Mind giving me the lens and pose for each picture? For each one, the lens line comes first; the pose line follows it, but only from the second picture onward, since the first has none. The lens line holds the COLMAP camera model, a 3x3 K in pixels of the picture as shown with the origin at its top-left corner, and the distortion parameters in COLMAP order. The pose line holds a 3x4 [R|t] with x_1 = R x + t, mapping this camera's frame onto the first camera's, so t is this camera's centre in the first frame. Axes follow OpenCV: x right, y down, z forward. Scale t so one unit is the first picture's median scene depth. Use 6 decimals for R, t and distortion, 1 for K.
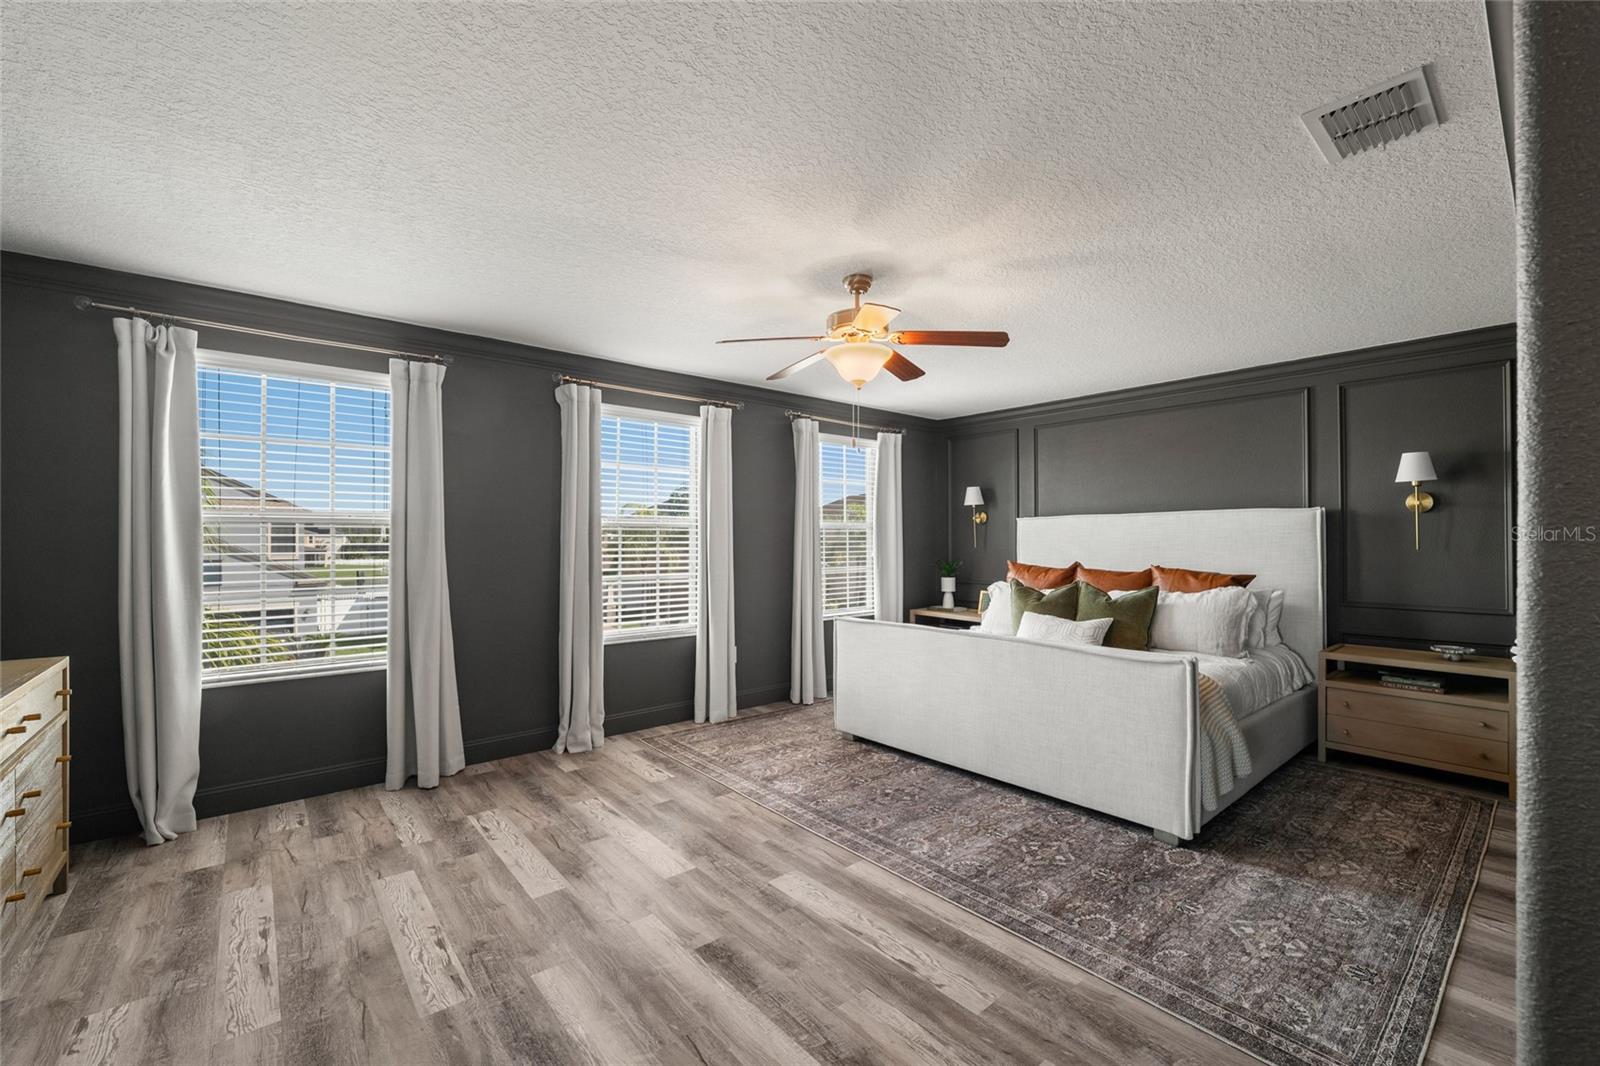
lens RADIAL K [[666.7, 0, 802.2], [0, 666.7, 527.5], [0, 0, 1]] dist [-0.011499, 0.000050]
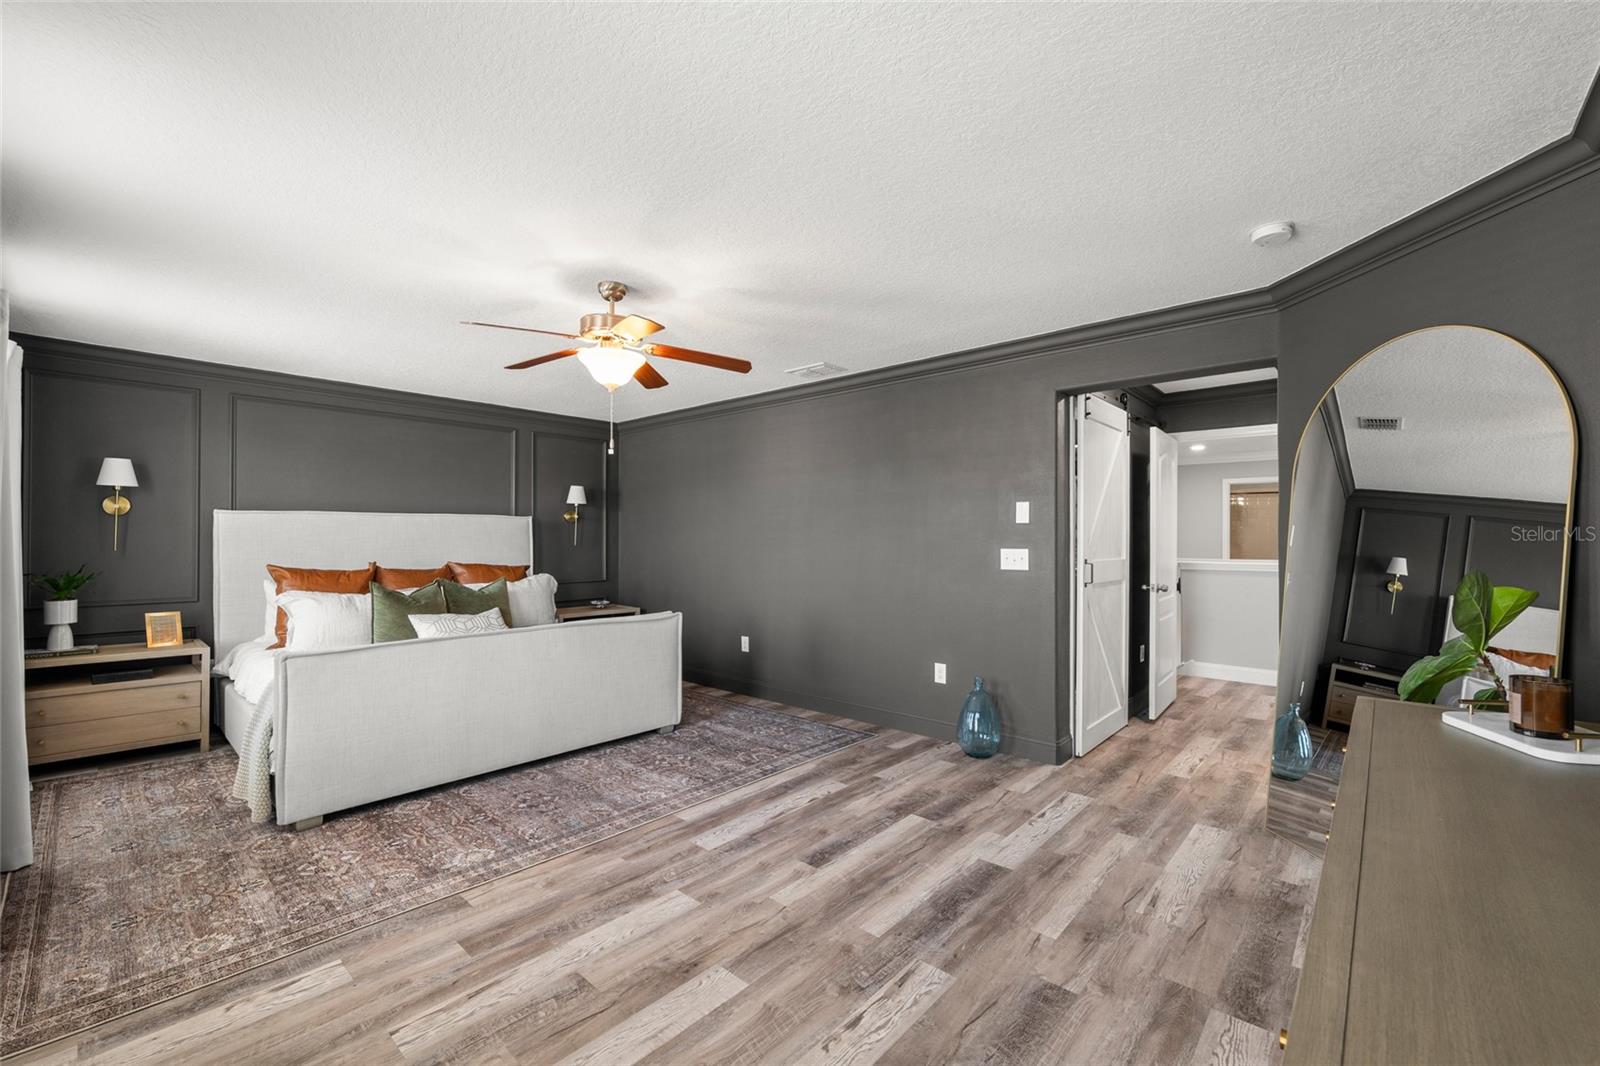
lens RADIAL K [[656.9, 0, 810.8], [0, 656.9, 524.2], [0, 0, 1]] dist [-0.010197, 0.000291]
pose [[-0.149567, 0.025191, 0.988431, -0.888262], [-0.016787, 0.999467, -0.028012, 0.019478], [-0.988609, -0.020782, -0.149064, 0.774990]]
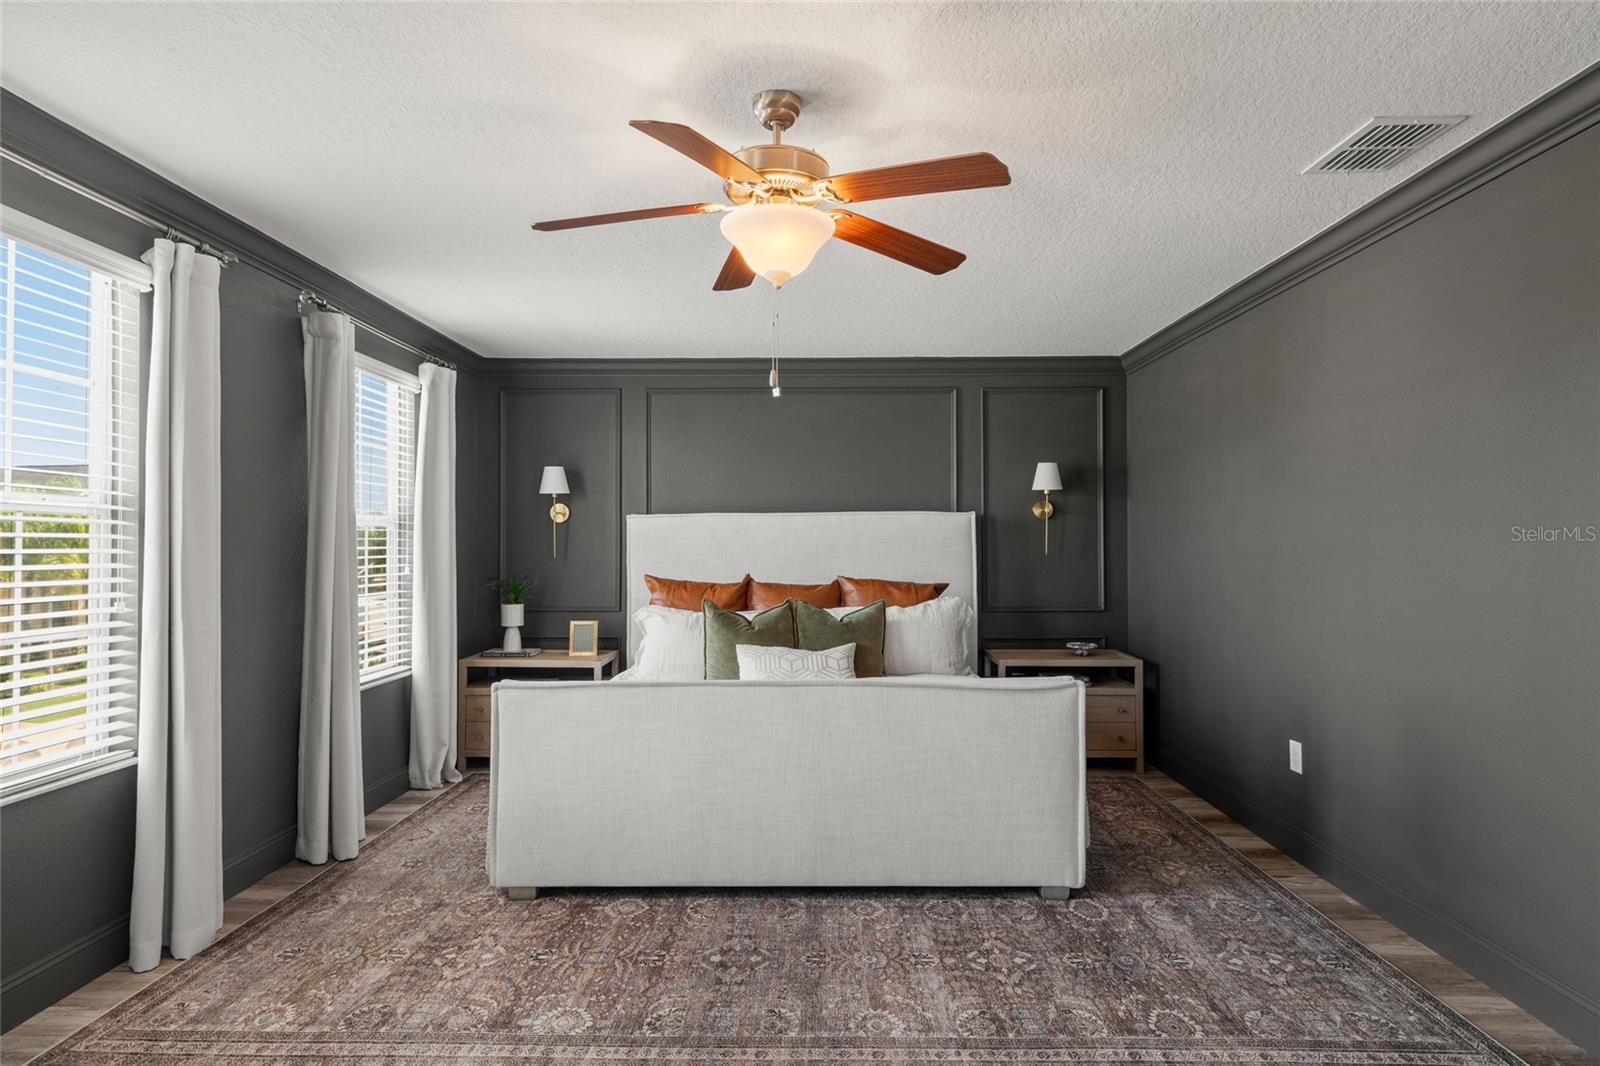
lens RADIAL K [[870.2, 0, 811.4], [0, 870.2, 529.0], [0, 0, 1]] dist [0.002540, -0.000415]
pose [[0.651473, 0.014869, 0.758526, -0.438110], [-0.012574, 0.999882, -0.008801, 0.011303], [-0.758567, -0.003804, 0.651584, 0.436356]]
